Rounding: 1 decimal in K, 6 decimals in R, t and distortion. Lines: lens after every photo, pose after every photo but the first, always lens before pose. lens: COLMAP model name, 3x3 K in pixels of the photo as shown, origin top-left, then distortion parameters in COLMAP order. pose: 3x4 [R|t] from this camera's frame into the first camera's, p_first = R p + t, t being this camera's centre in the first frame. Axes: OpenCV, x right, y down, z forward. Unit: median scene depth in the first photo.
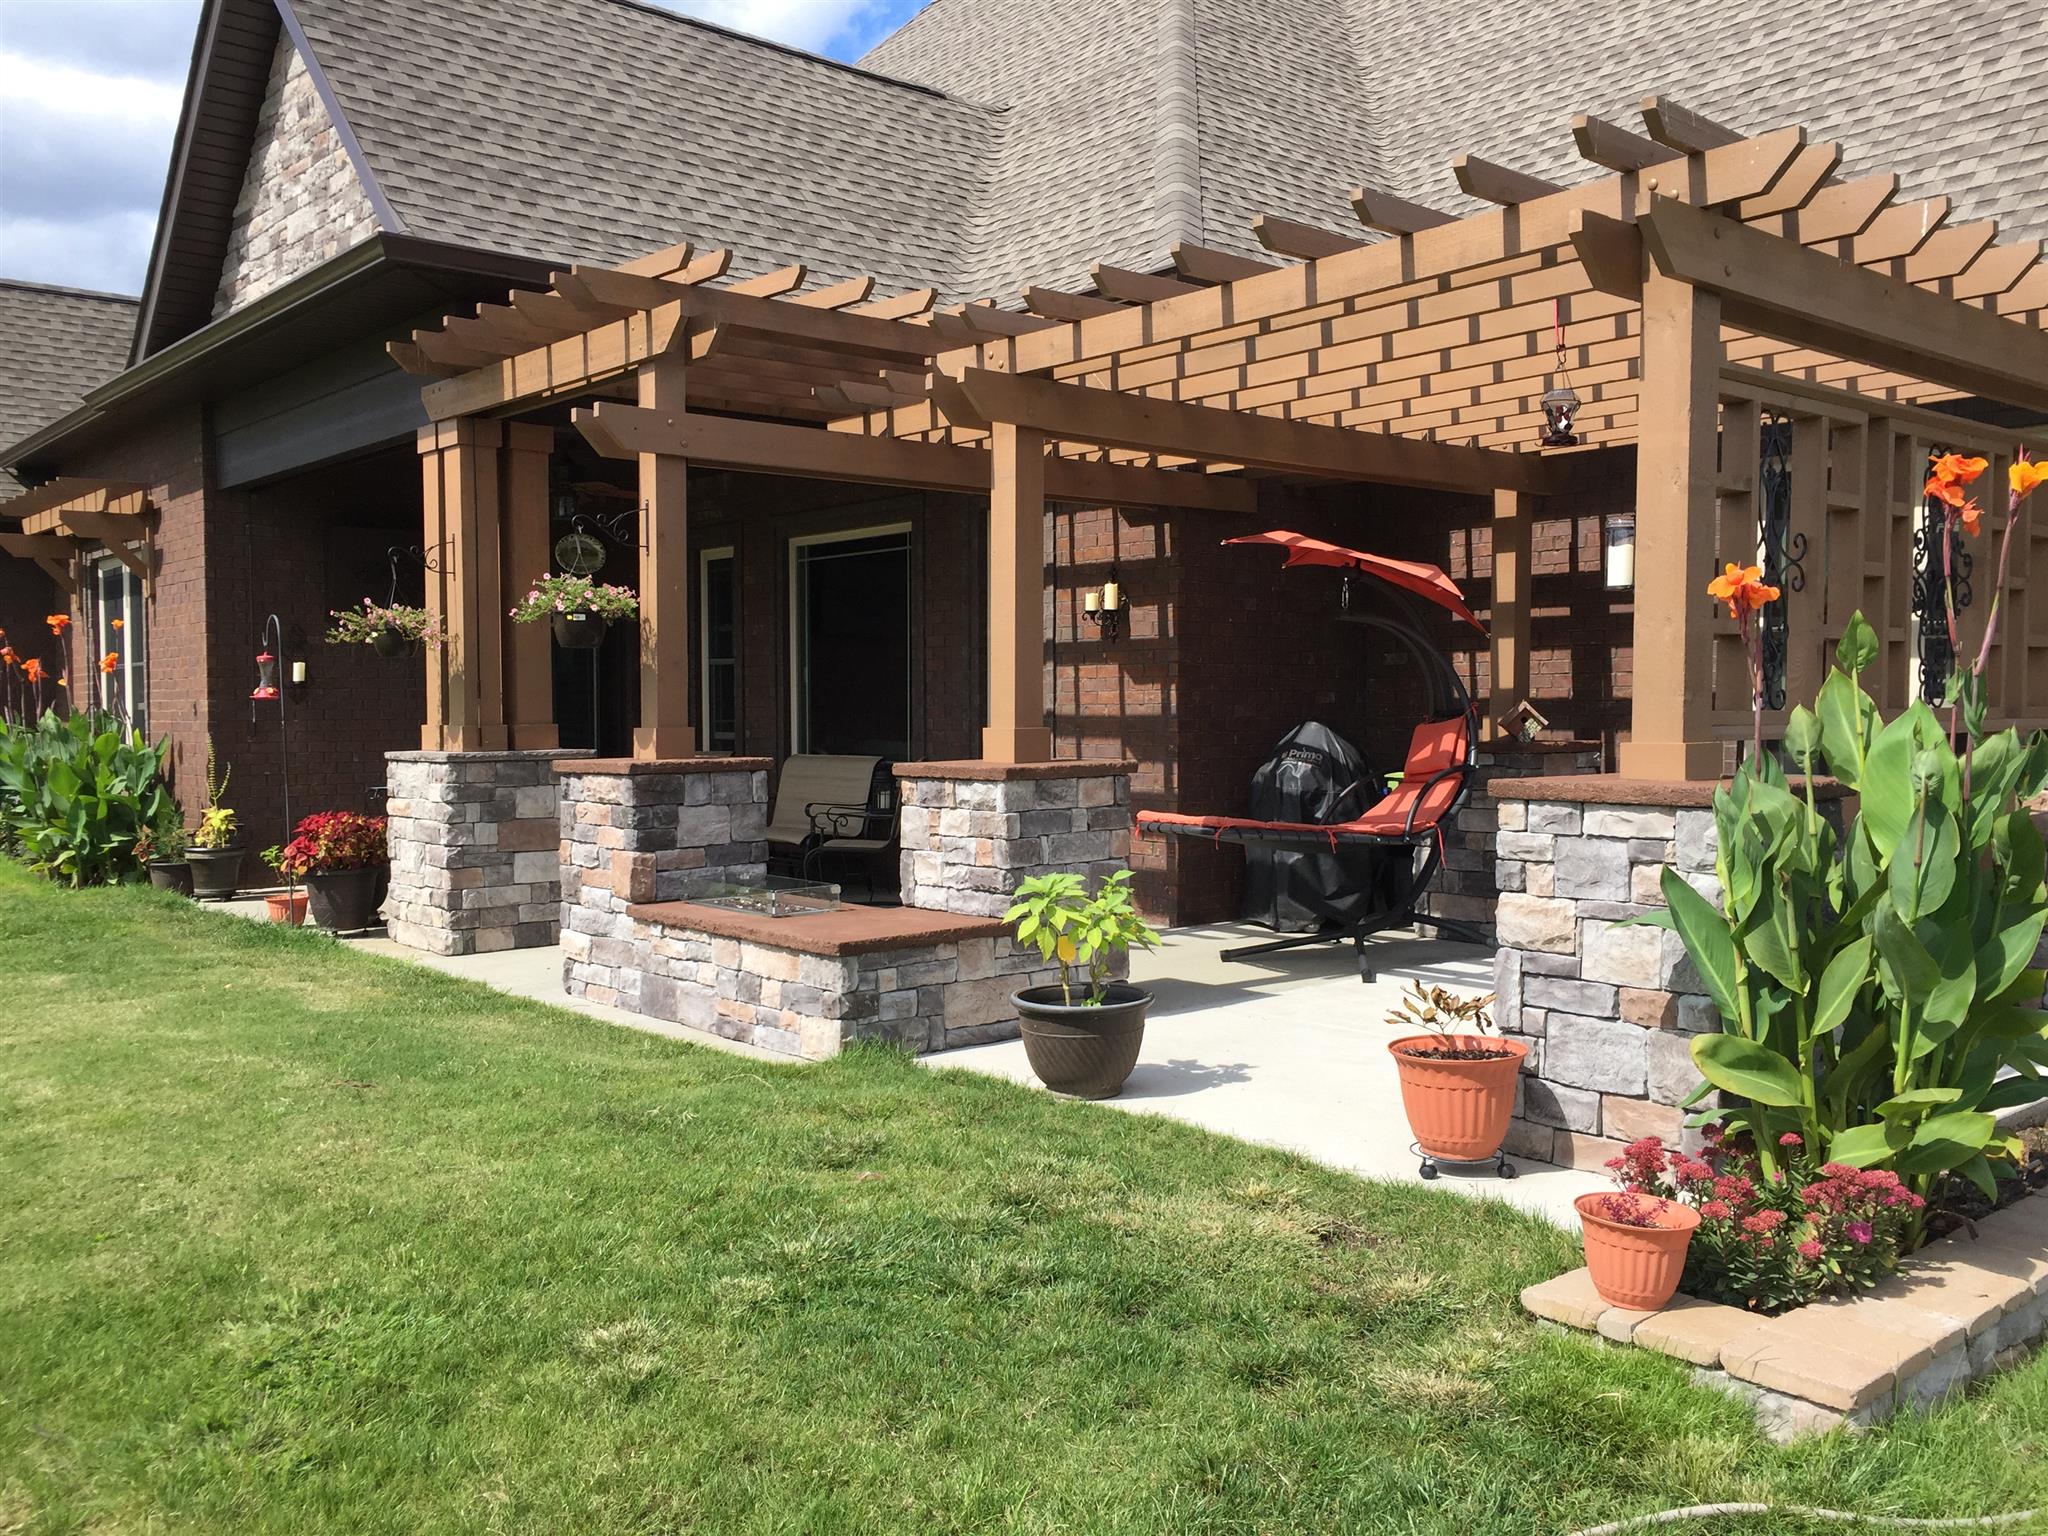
lens RADIAL K [[1730.6, 0, 1024.6], [0, 1730.6, 762.7], [0, 0, 1]] dist [0.063574, 0.001327]
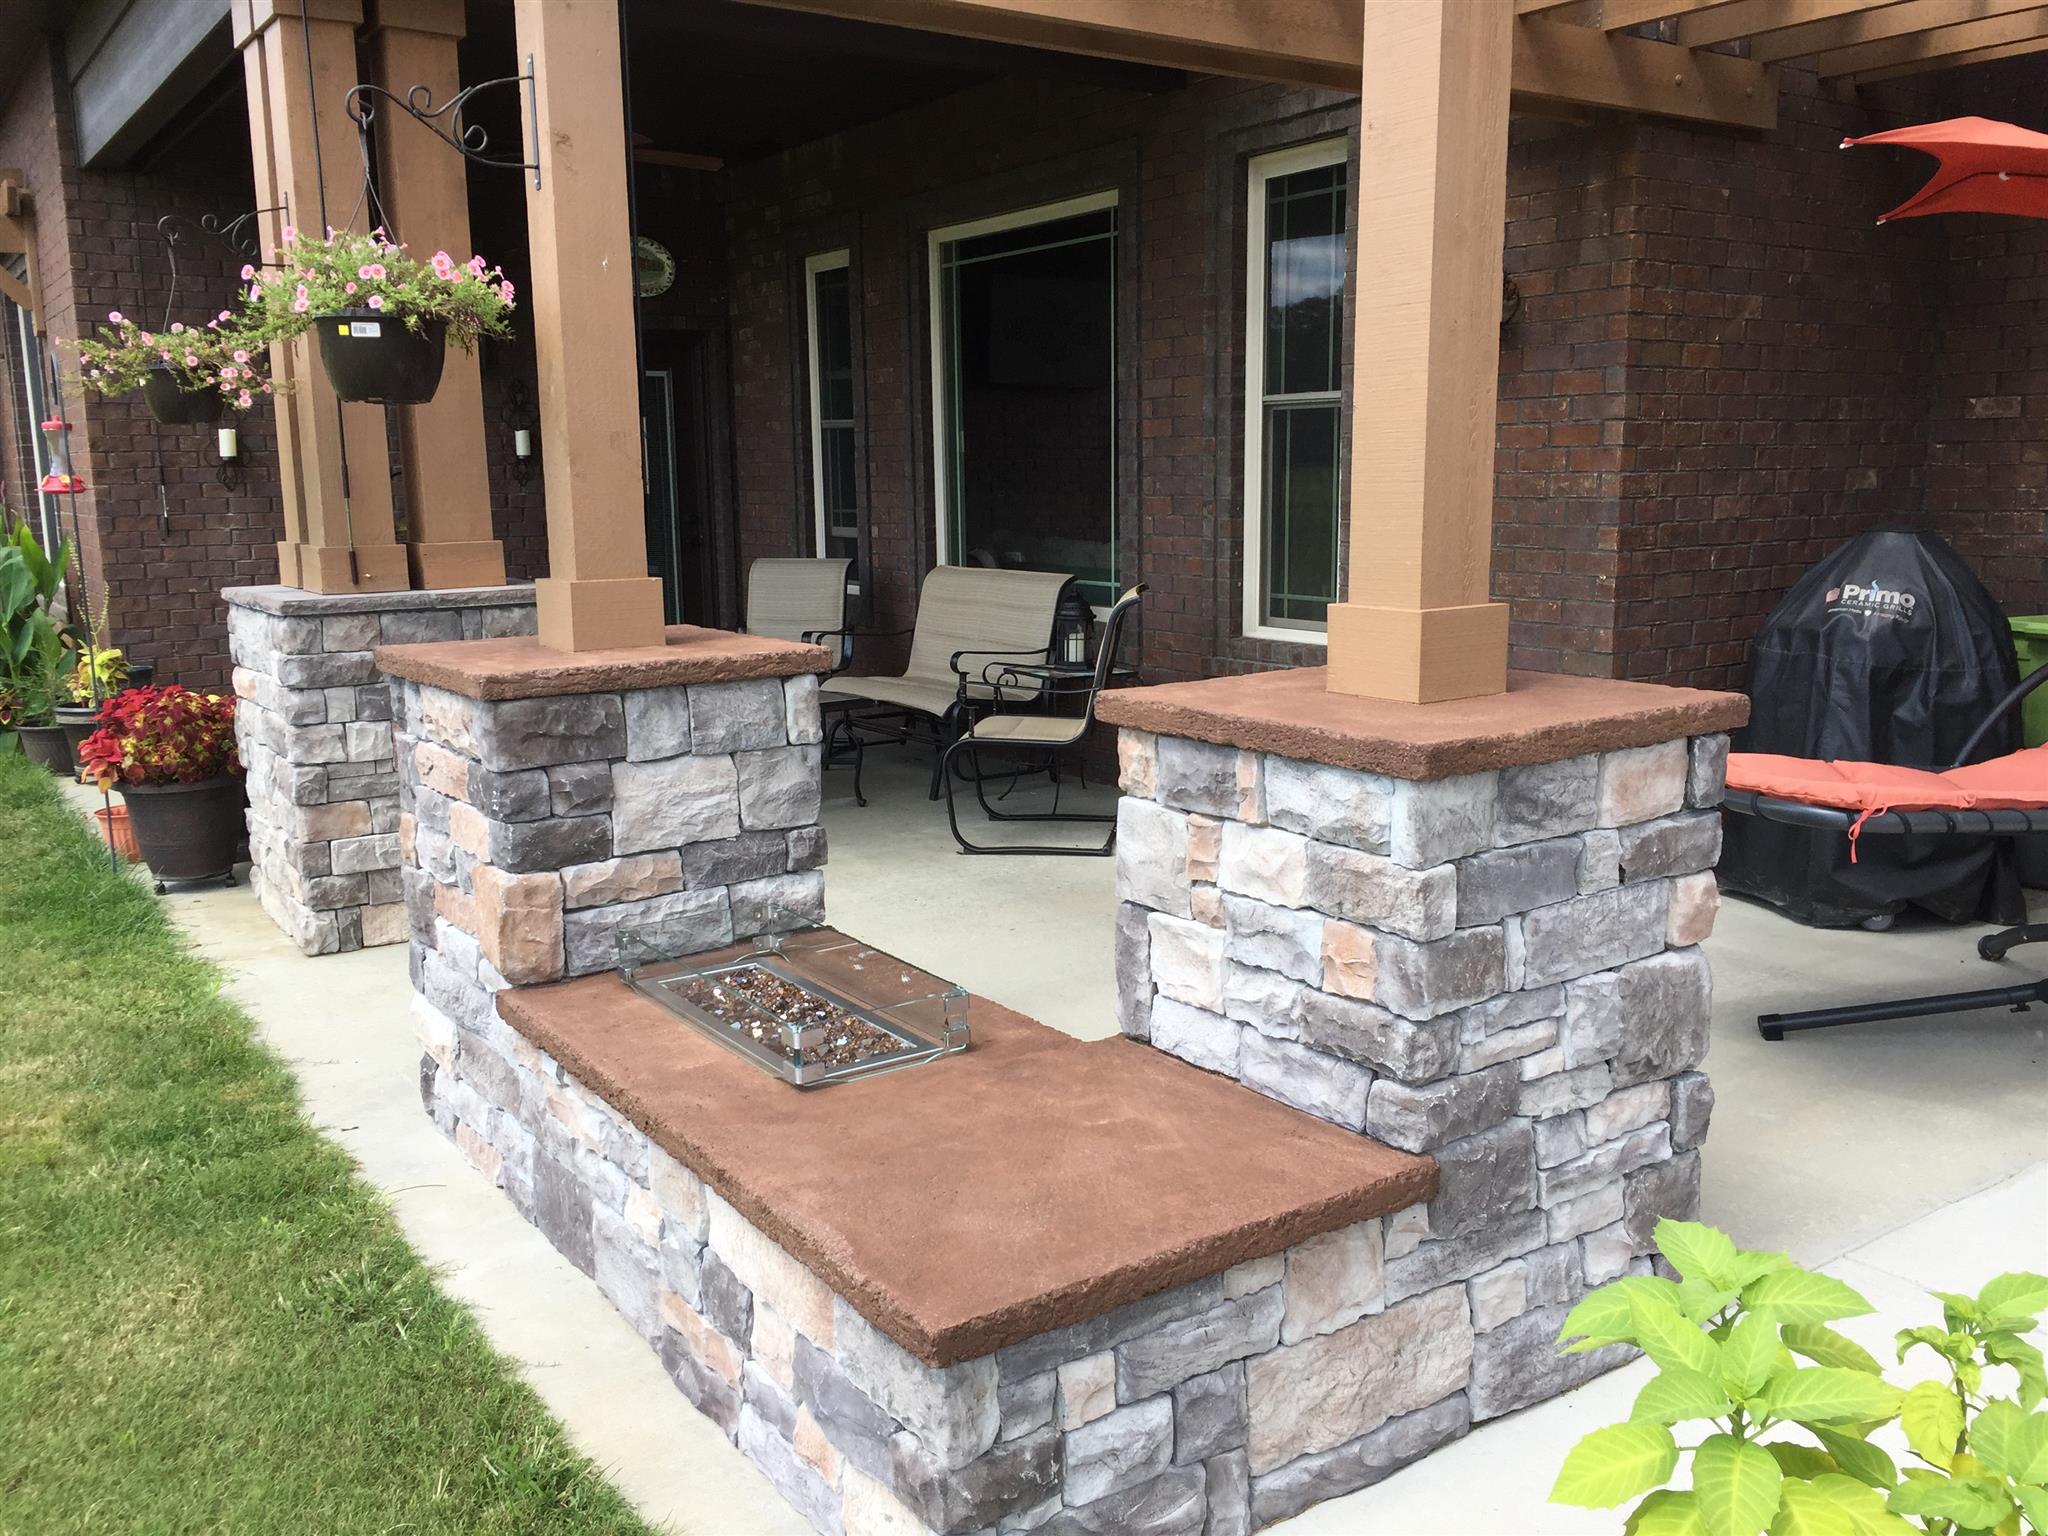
lens RADIAL K [[1727.9, 0, 1066.5], [0, 1727.9, 732.6], [0, 0, 1]] dist [0.075795, -0.112915]
pose [[0.996370, 0.007573, -0.084793, -0.044544], [0.002802, 0.992579, 0.121566, -0.034953], [0.085084, -0.121362, 0.988955, 0.546250]]
